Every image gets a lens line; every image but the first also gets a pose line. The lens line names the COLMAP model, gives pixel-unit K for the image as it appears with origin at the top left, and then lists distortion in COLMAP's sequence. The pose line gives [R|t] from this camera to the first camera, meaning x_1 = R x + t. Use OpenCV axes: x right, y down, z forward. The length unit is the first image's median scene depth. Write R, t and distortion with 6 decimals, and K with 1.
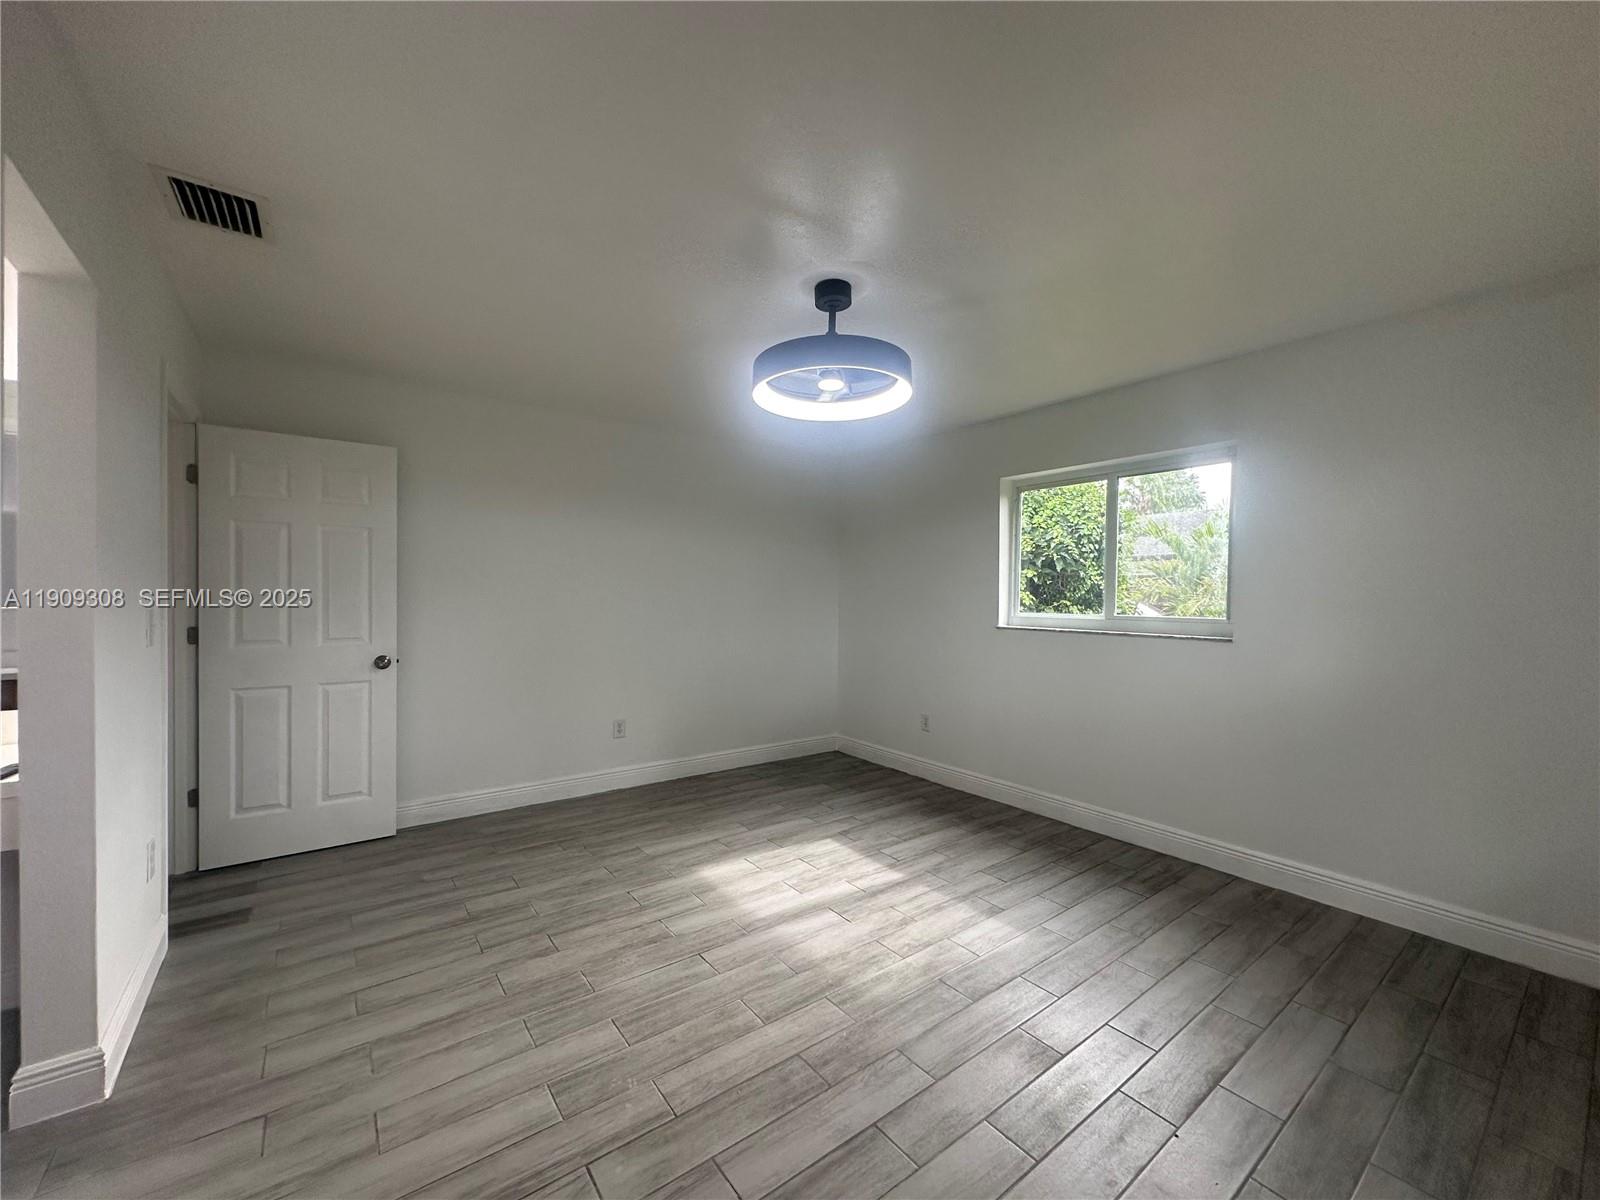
lens RADIAL K [[636.5, 0, 801.2], [0, 636.5, 600.7], [0, 0, 1]] dist [-0.003090, 0.001211]
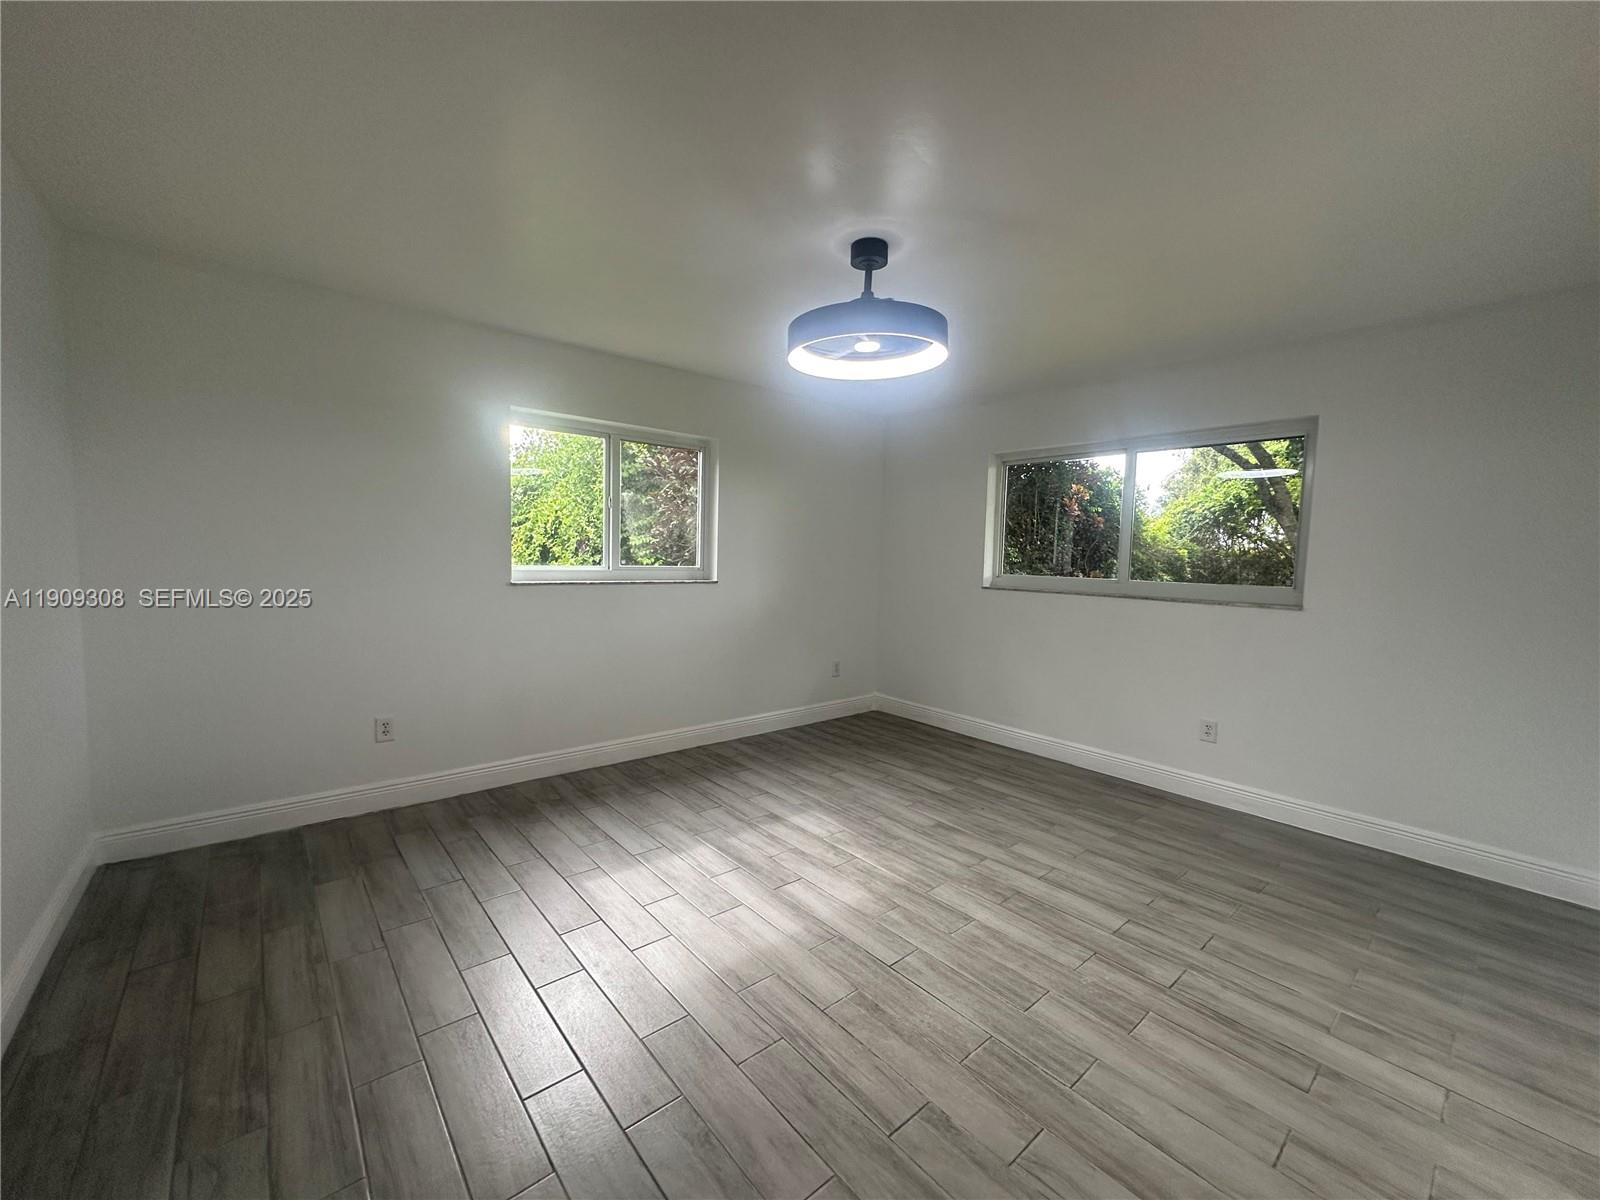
lens RADIAL K [[636.5, 0, 801.3], [0, 636.5, 600.6], [0, 0, 1]] dist [-0.003090, 0.001211]
pose [[-0.056171, -0.086329, 0.994682, -0.809390], [-0.016595, 0.996198, 0.085524, -0.021285], [-0.998283, -0.011703, -0.057390, 0.962617]]
